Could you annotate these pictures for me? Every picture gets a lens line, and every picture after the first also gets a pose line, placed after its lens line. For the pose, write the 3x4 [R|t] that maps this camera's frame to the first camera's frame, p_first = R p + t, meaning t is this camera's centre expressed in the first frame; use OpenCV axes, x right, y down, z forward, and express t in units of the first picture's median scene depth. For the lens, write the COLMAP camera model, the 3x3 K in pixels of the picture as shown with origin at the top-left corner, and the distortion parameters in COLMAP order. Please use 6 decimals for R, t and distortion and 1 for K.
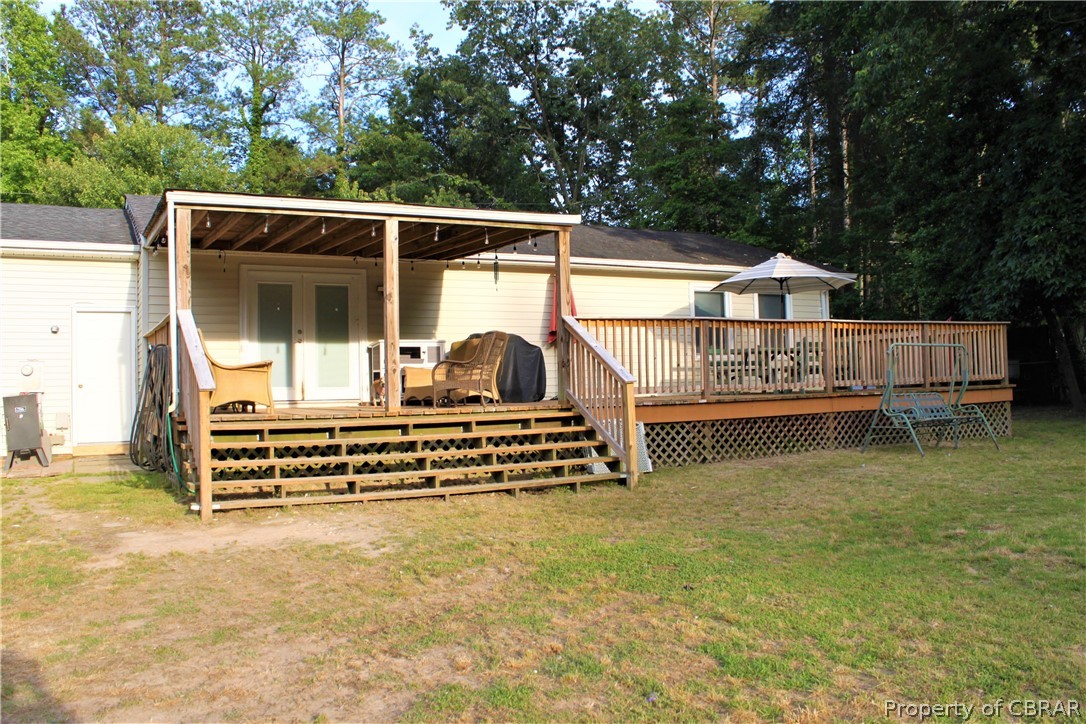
lens RADIAL K [[918.0, 0, 543.0], [0, 918.0, 362.0], [0, 0, 1]] dist [-0.153465, 0.148821]
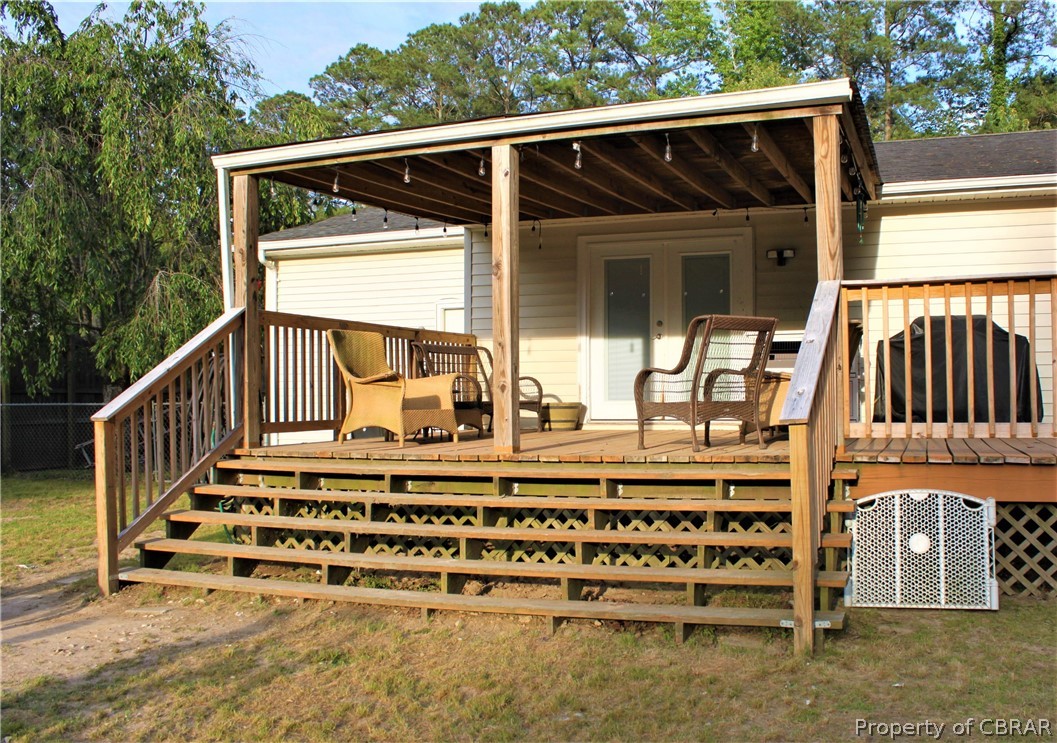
lens RADIAL K [[1026.1, 0, 528.5], [0, 1026.1, 371.5], [0, 0, 1]] dist [-0.135139, 0.026945]
pose [[0.671934, -0.001885, -0.740608, 0.266495], [0.015388, 0.999816, 0.011416, -0.006526], [0.740451, -0.019067, 0.671840, 0.398971]]
